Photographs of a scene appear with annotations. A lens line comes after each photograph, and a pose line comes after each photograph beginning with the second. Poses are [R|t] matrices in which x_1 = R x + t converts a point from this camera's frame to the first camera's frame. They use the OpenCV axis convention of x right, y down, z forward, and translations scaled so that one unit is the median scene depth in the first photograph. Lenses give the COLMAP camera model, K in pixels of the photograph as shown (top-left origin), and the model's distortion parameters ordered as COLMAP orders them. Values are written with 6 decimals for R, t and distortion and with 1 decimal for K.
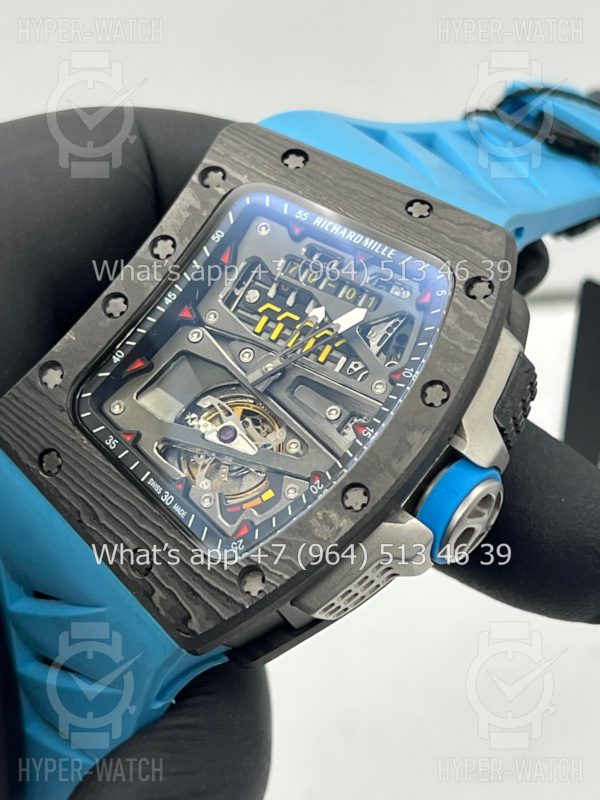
lens RADIAL K [[1902.9, 0, 300.0], [0, 1902.9, 400.0], [0, 0, 1]] dist [0.089385, 0.135027]
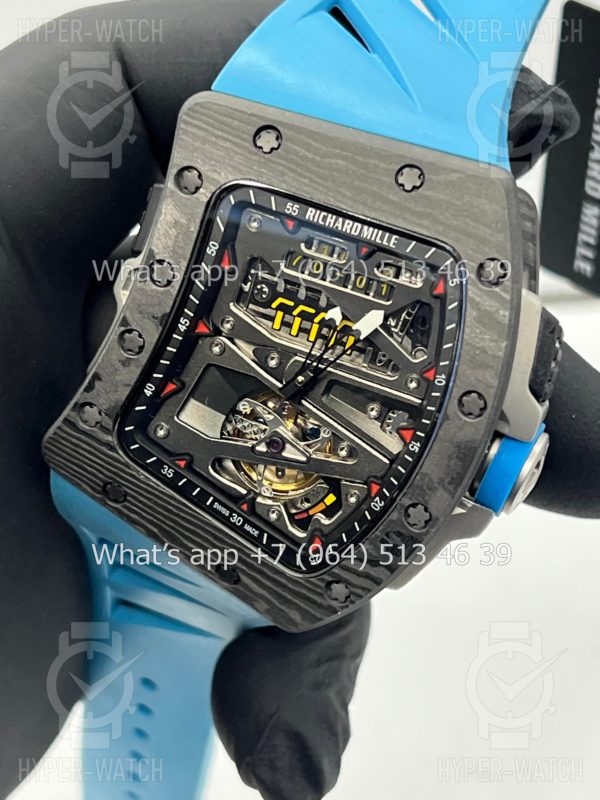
lens RADIAL K [[1902.9, 0, 300.0], [0, 1902.9, 400.0], [0, 0, 1]] dist [0.089385, 0.135027]
pose [[0.971016, -0.231729, -0.058569, 0.039417], [0.230097, 0.839970, 0.491433, -0.493855], [-0.064683, -0.490665, 0.868944, 0.118326]]
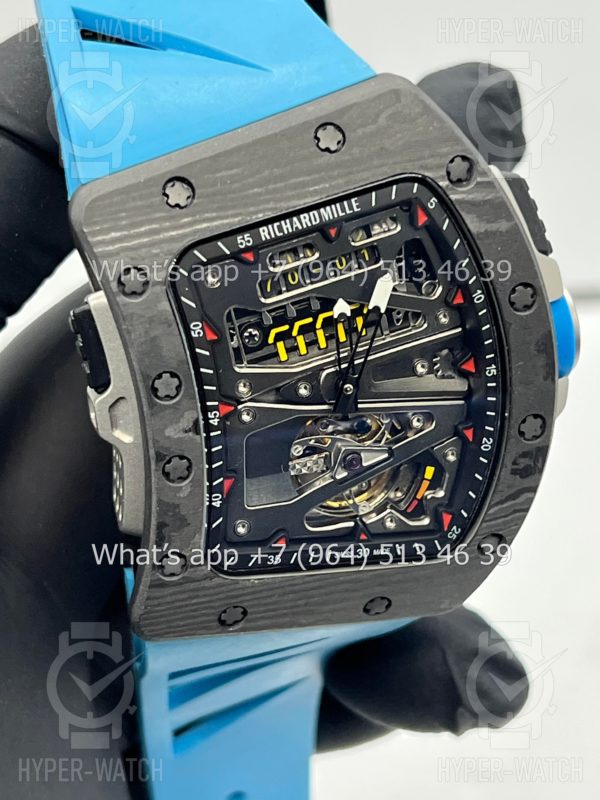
lens RADIAL K [[1902.9, 0, 300.0], [0, 1902.9, 400.0], [0, 0, 1]] dist [0.089385, 0.135027]
pose [[0.603189, -0.772545, 0.198334, -0.213199], [0.472903, 0.546645, 0.691045, -0.649803], [-0.642282, -0.323038, 0.695069, 0.365982]]
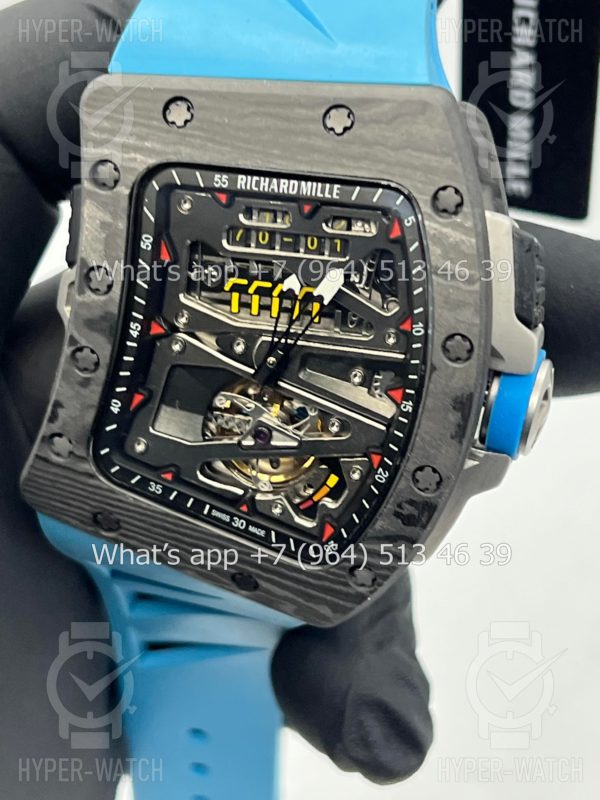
lens RADIAL K [[1902.9, 0, 300.0], [0, 1902.9, 400.0], [0, 0, 1]] dist [0.089385, 0.135027]
pose [[0.895942, -0.432586, -0.100789, 0.079755], [0.422276, 0.759191, 0.495290, -0.446416], [-0.137738, -0.486312, 0.862861, 0.188539]]
